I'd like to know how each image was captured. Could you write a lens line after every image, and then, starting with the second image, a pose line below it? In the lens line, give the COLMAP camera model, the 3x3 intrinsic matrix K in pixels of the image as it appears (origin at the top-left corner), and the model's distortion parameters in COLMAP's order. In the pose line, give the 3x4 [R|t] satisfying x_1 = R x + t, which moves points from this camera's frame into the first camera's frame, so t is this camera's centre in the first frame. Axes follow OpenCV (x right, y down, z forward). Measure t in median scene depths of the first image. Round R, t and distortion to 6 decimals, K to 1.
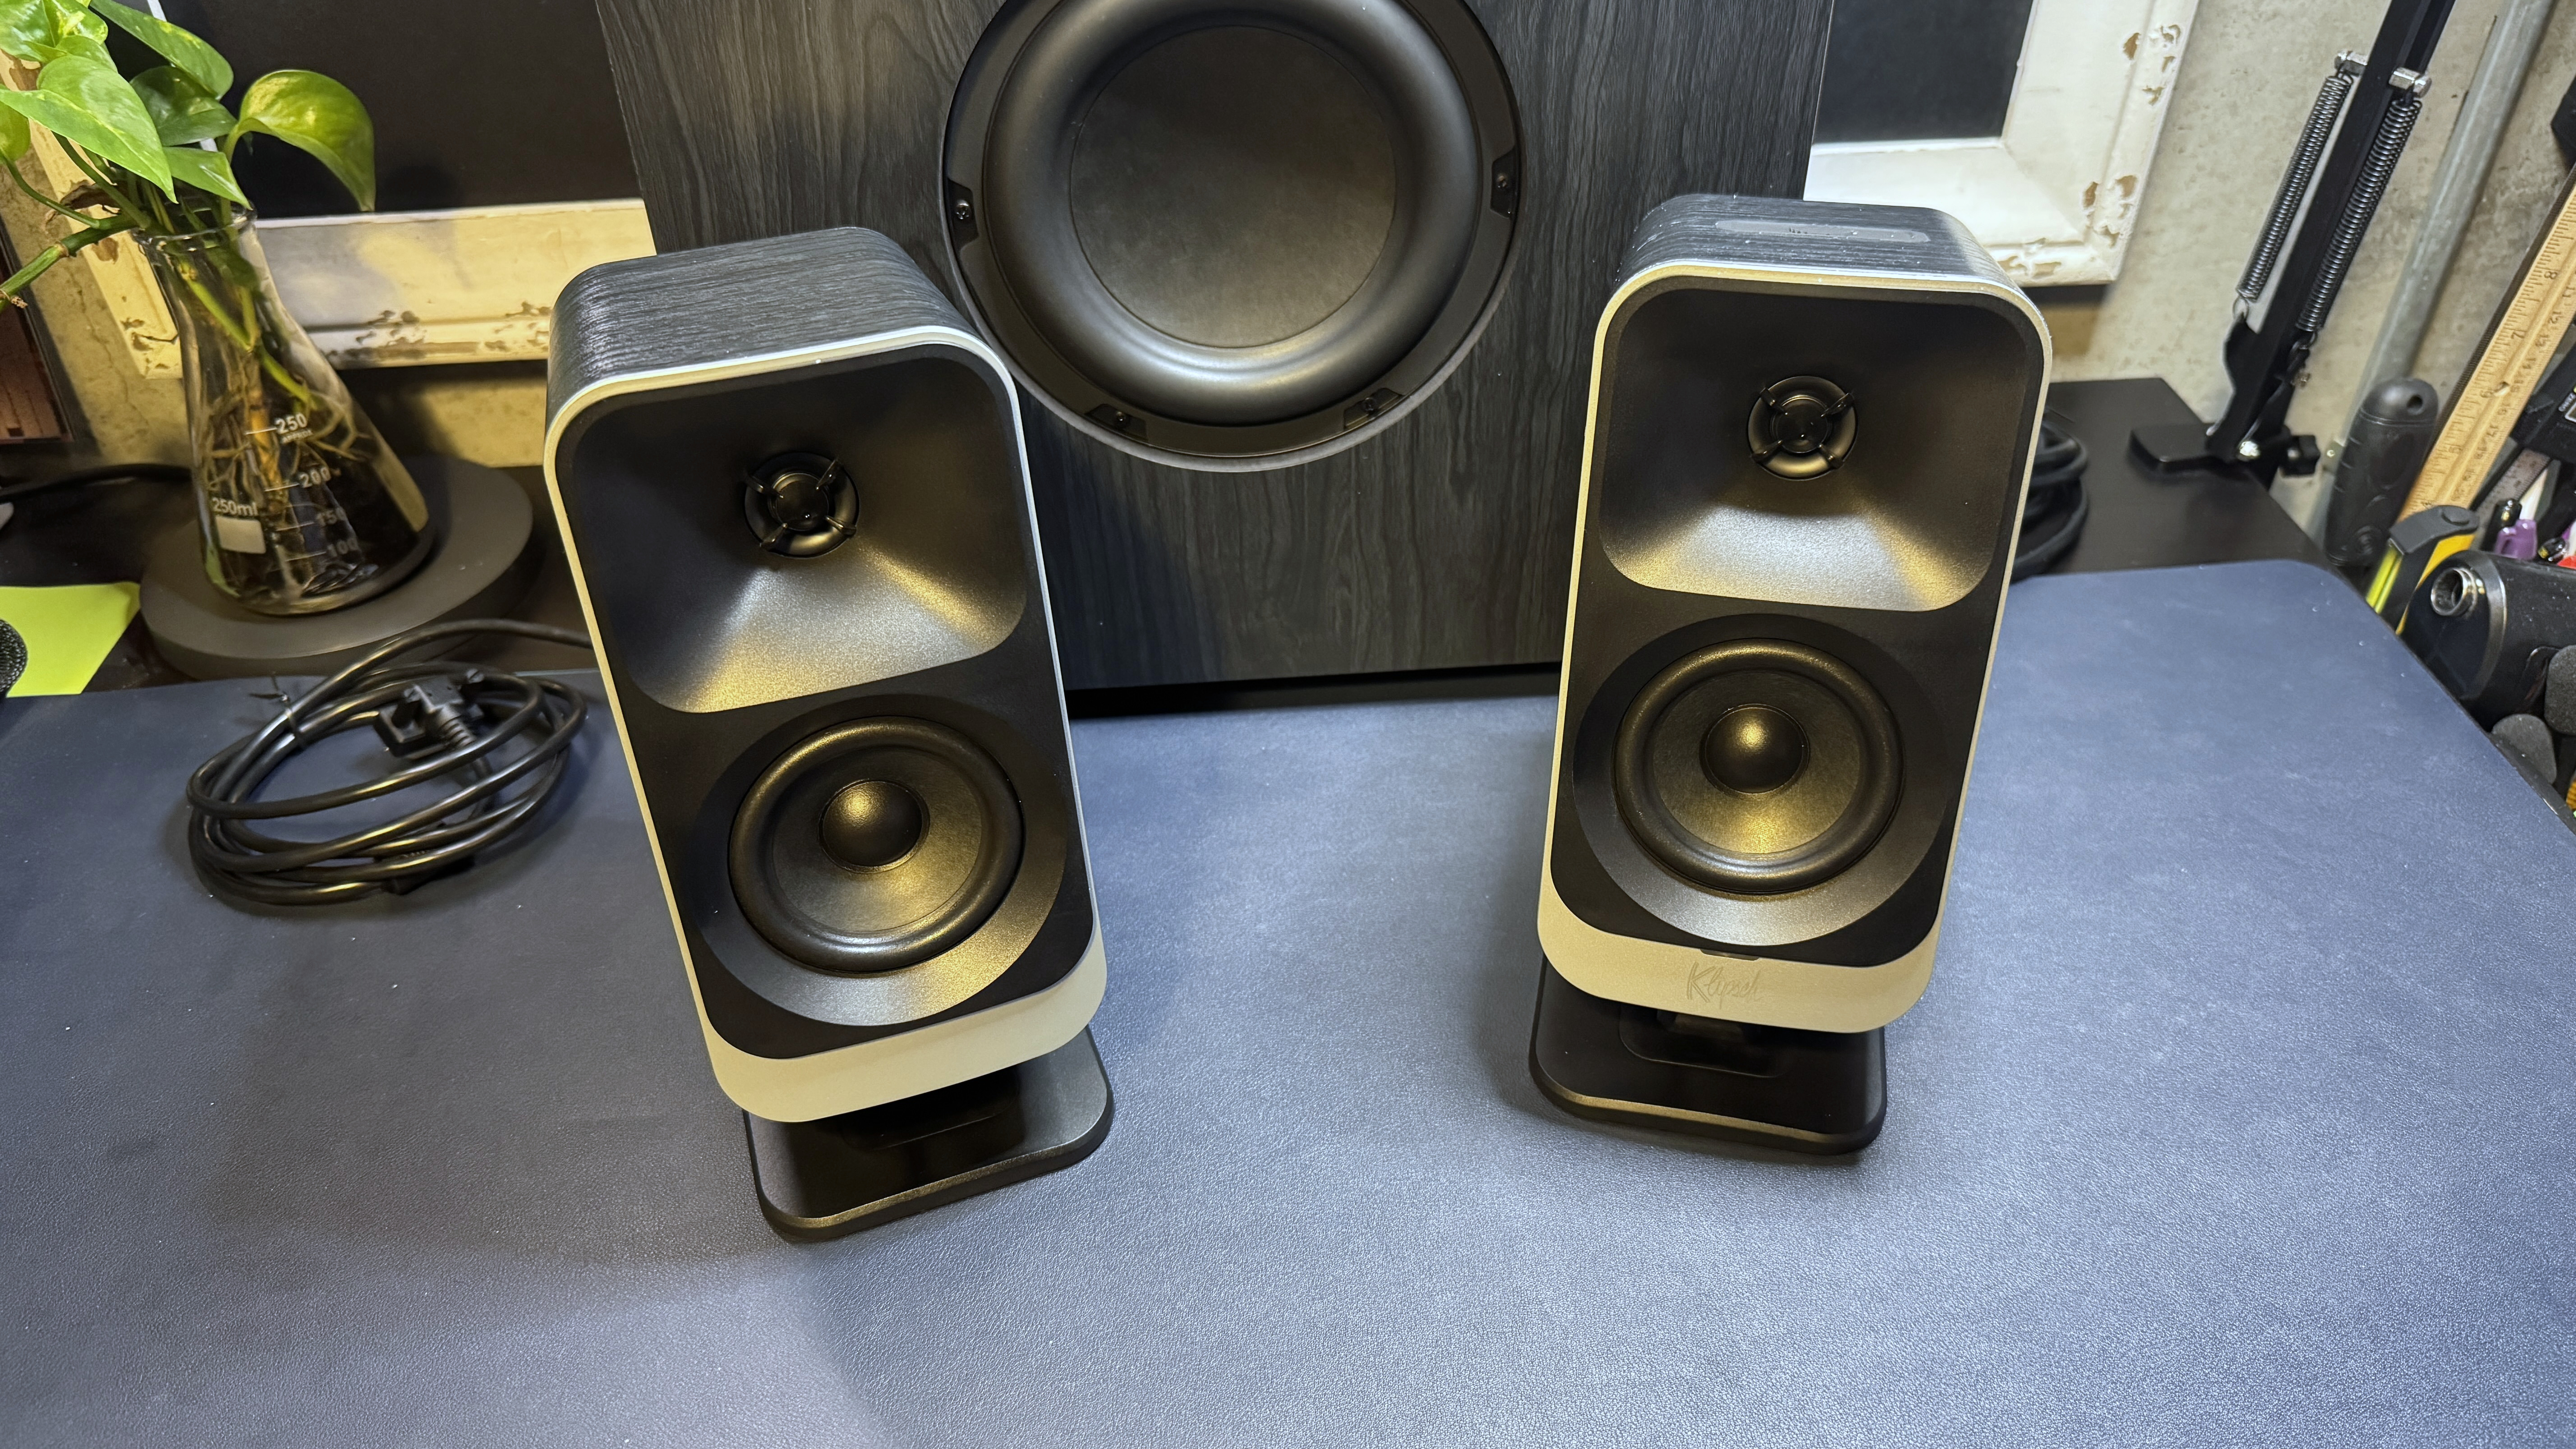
lens RADIAL K [[1833.6, 0, 1273.2], [0, 1833.6, 725.5], [0, 0, 1]] dist [-0.053852, 0.014849]
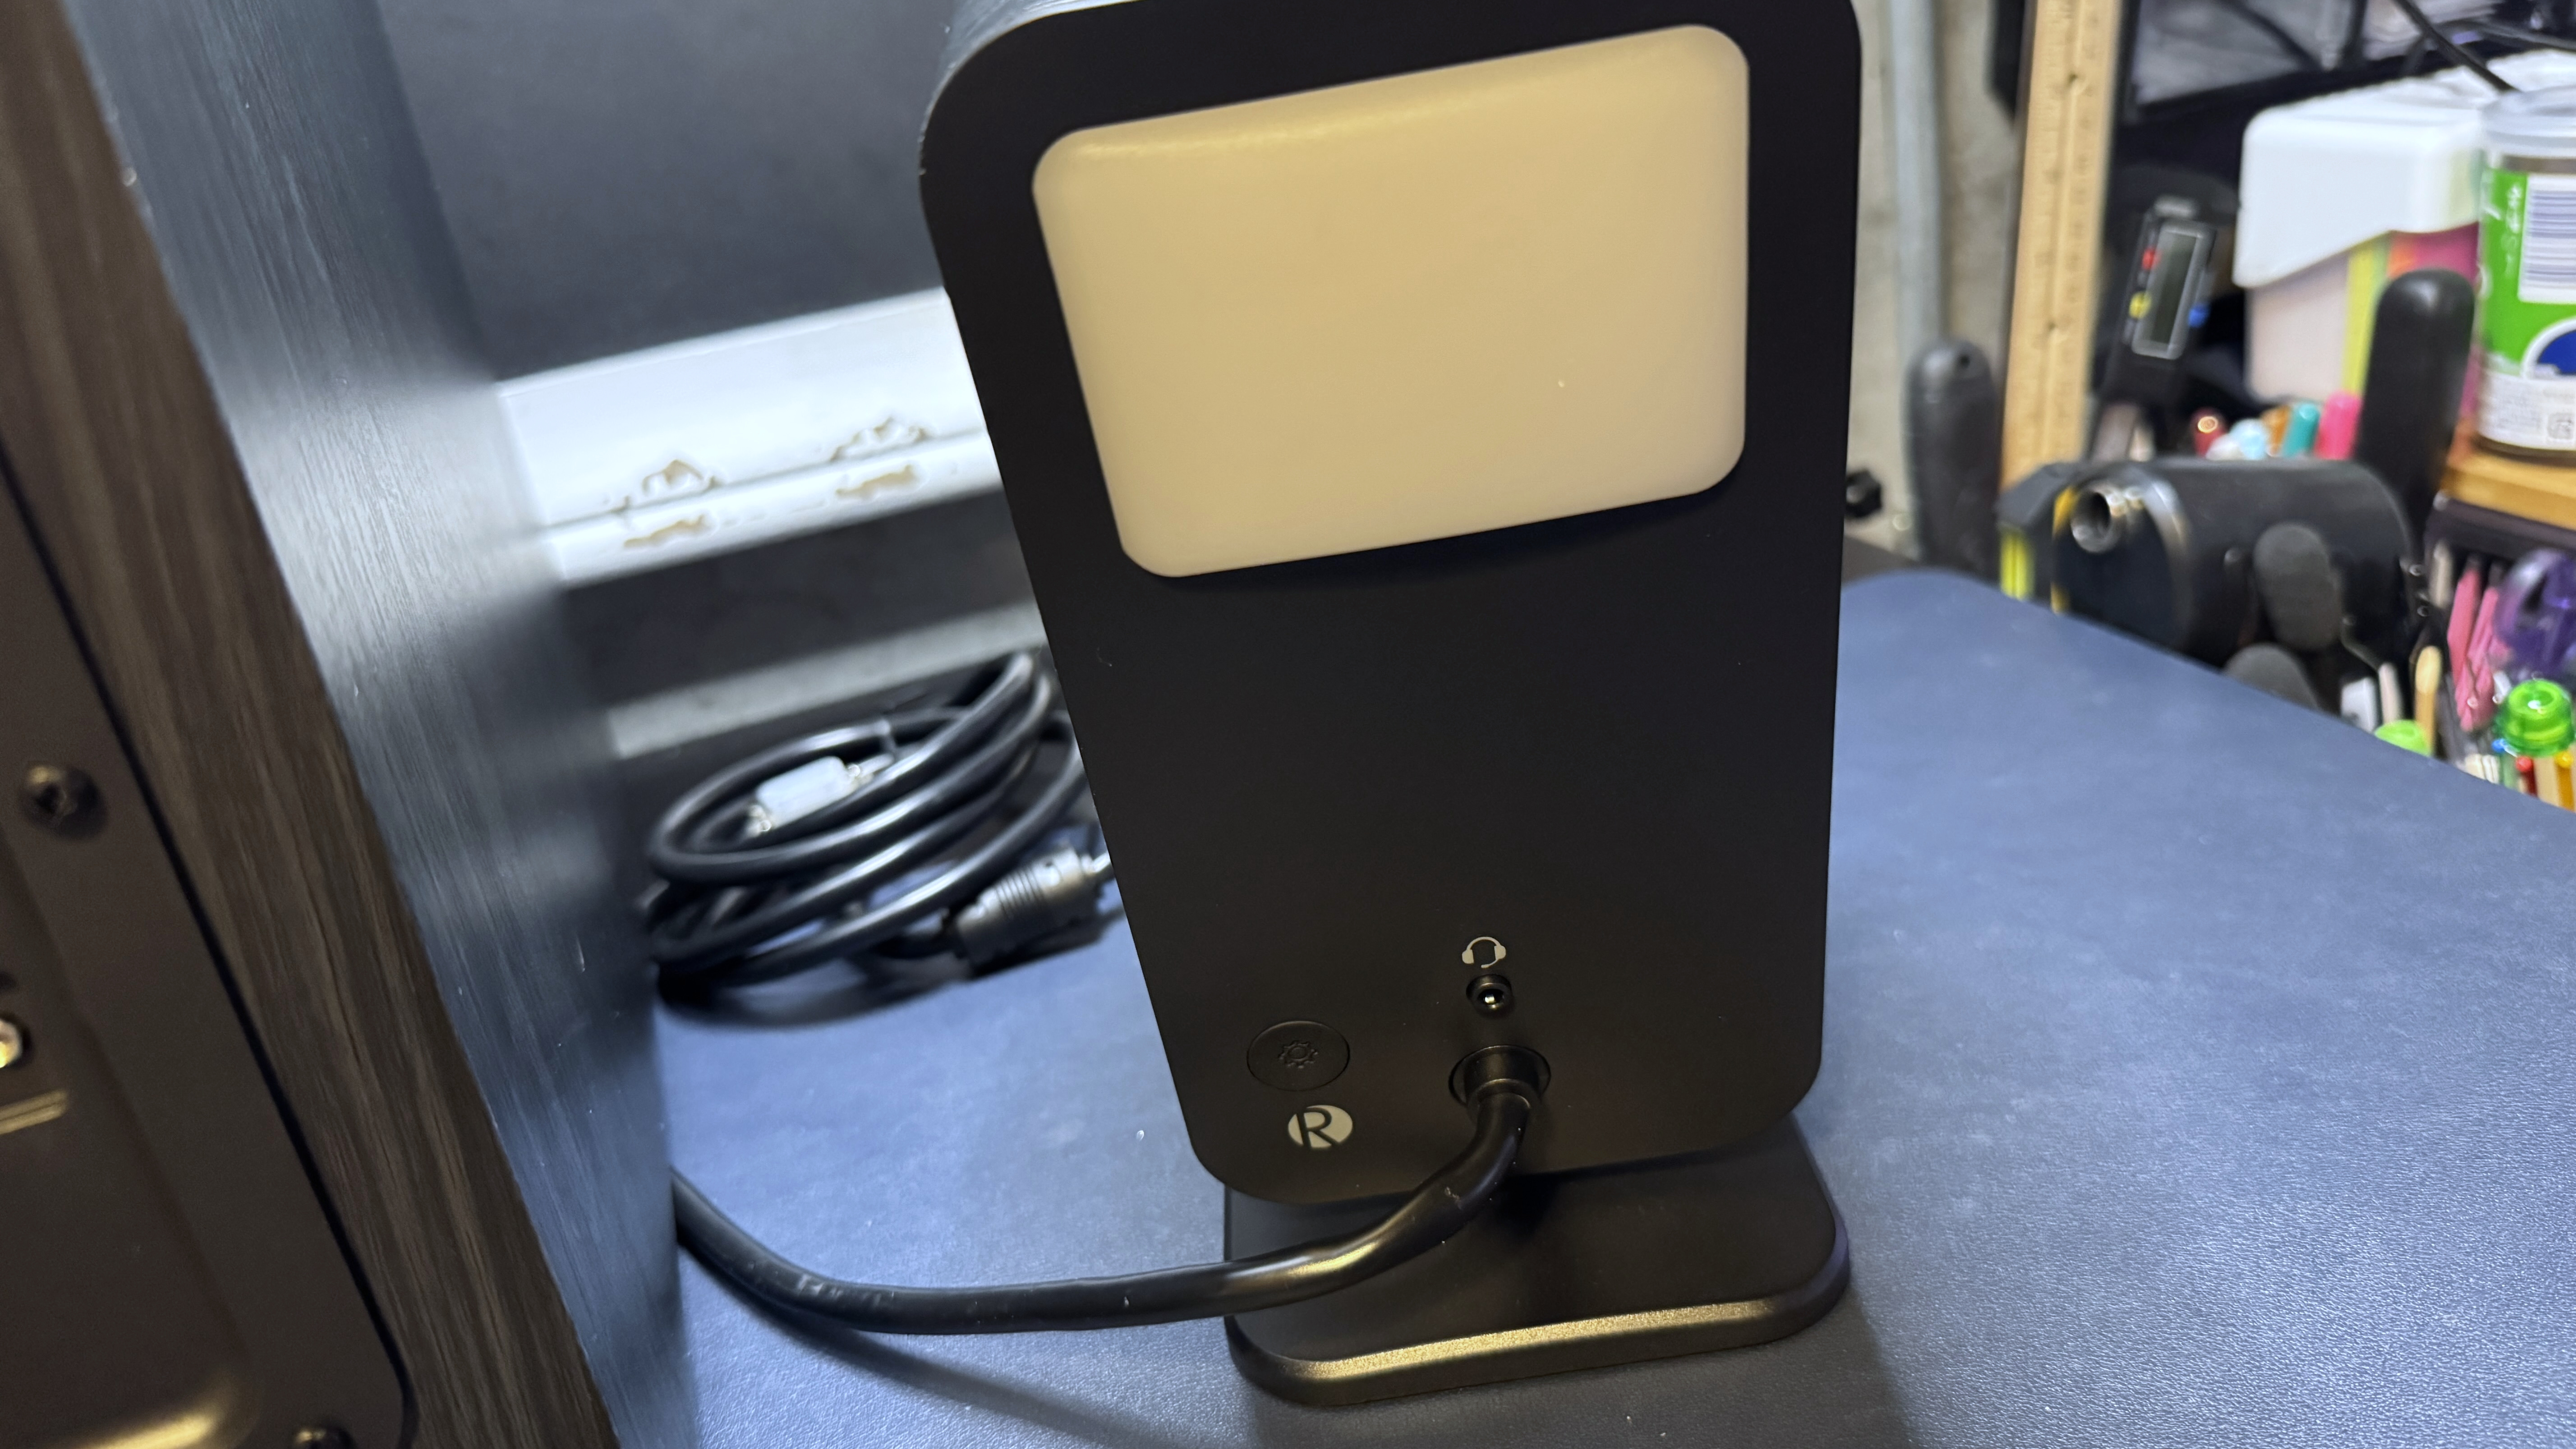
lens RADIAL K [[1833.6, 0, 1288.6], [0, 1833.6, 709.8], [0, 0, 1]] dist [-0.053852, 0.014849]
pose [[0.954639, -0.219294, 0.201431, 0.168051], [0.272023, 0.917421, -0.290417, 0.119988], [-0.121110, 0.332037, 0.935459, 0.361774]]
